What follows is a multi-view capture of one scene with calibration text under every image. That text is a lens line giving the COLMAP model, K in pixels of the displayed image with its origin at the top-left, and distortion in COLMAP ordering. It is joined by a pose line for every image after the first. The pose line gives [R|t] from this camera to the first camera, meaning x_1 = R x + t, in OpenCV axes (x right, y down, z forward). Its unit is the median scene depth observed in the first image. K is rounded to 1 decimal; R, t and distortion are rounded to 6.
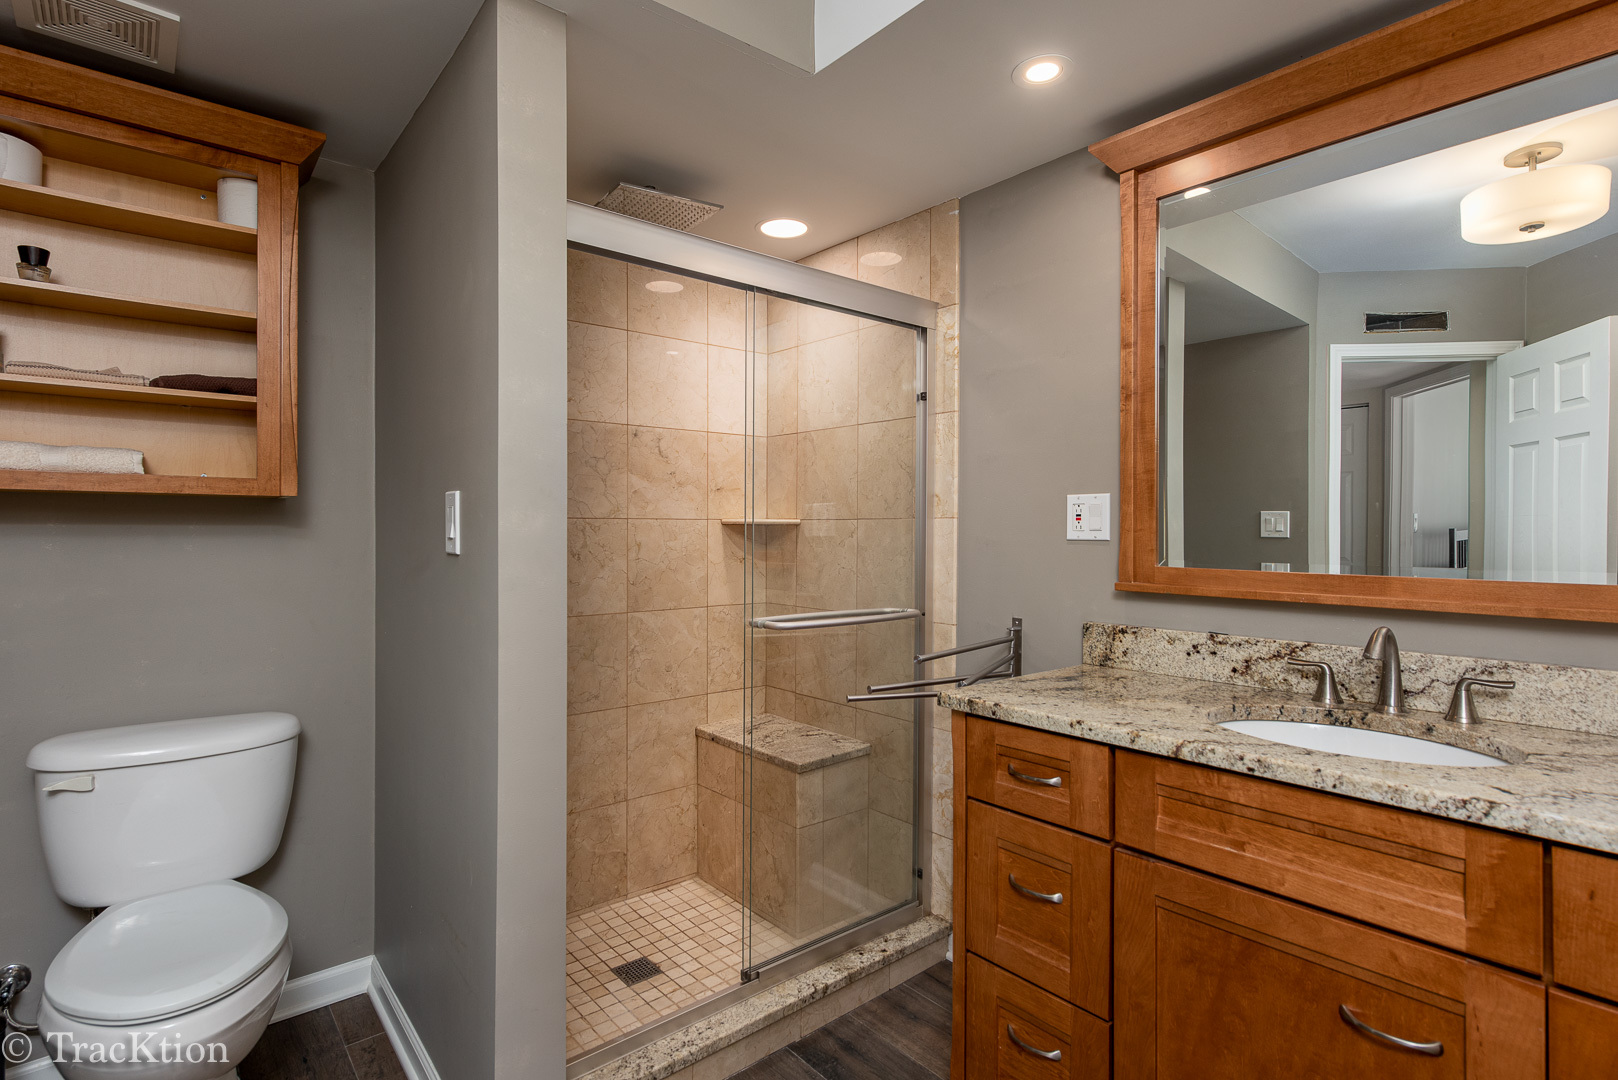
lens RADIAL K [[805.4, 0, 807.5], [0, 805.4, 528.5], [0, 0, 1]] dist [0.011269, 0.000003]
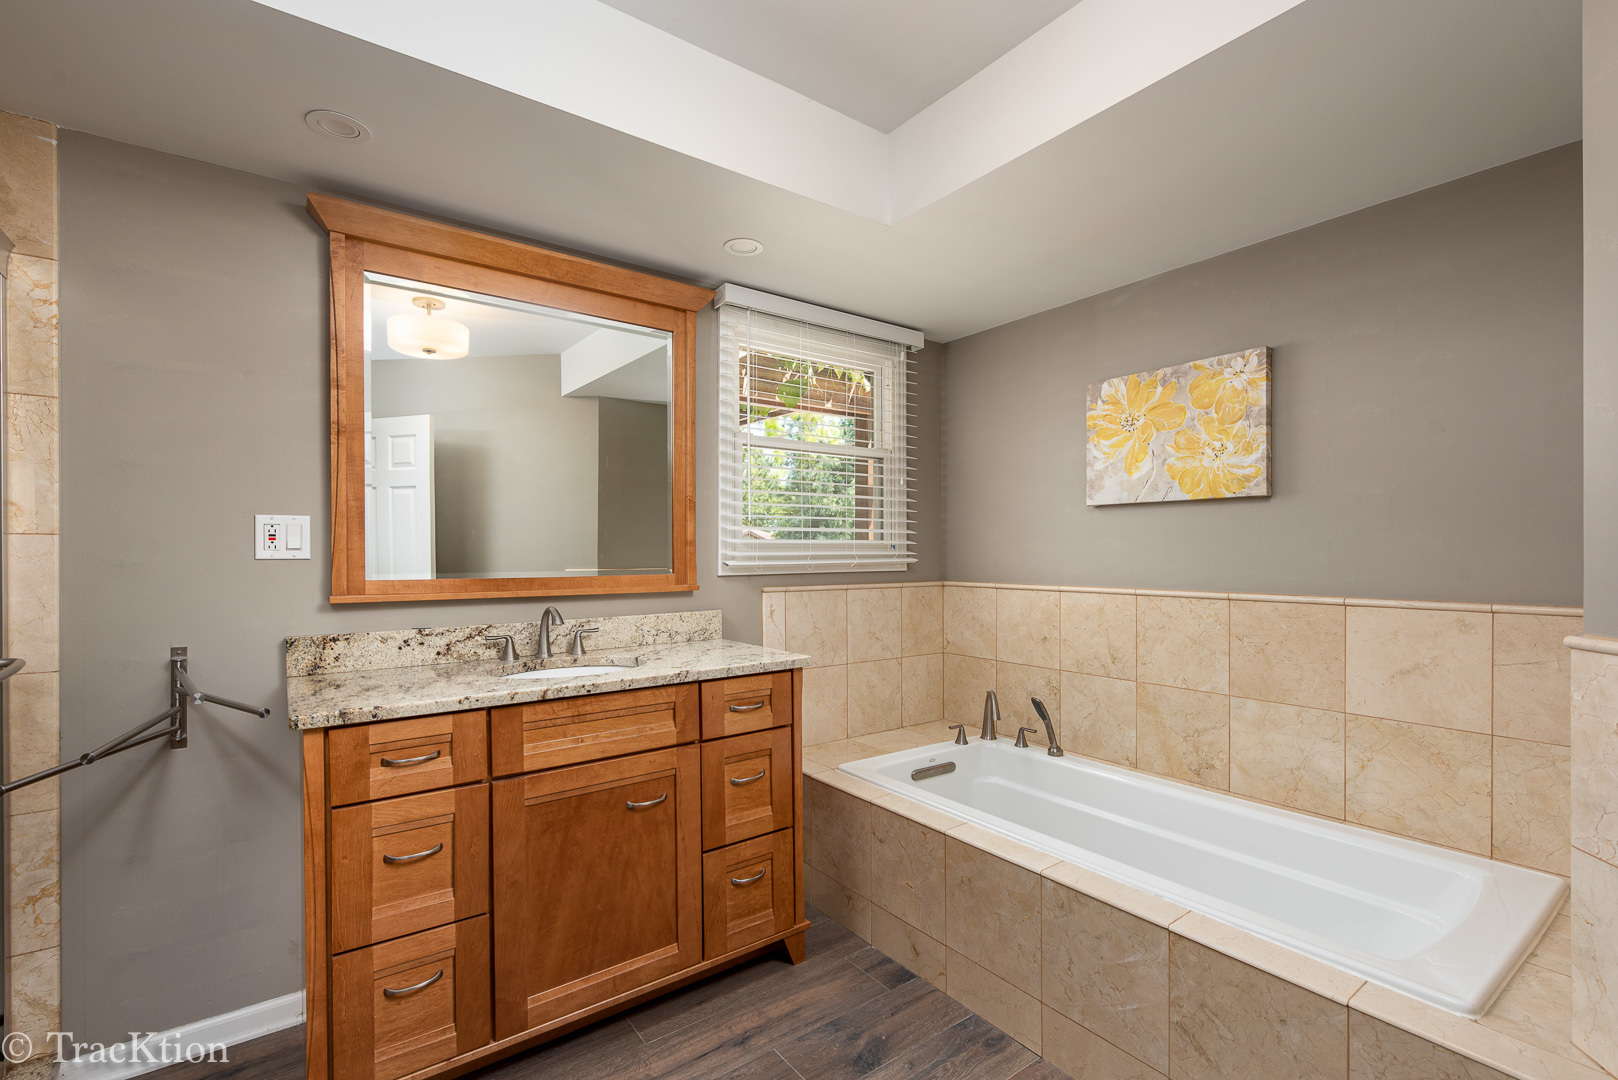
lens RADIAL K [[723.1, 0, 806.6], [0, 723.1, 552.0], [0, 0, 1]] dist [-0.000774, -0.000690]
pose [[0.061730, -0.003763, 0.998086, -0.637765], [0.000209, 0.999993, 0.003757, 0.002094], [-0.998093, -0.000024, 0.061730, 0.315331]]
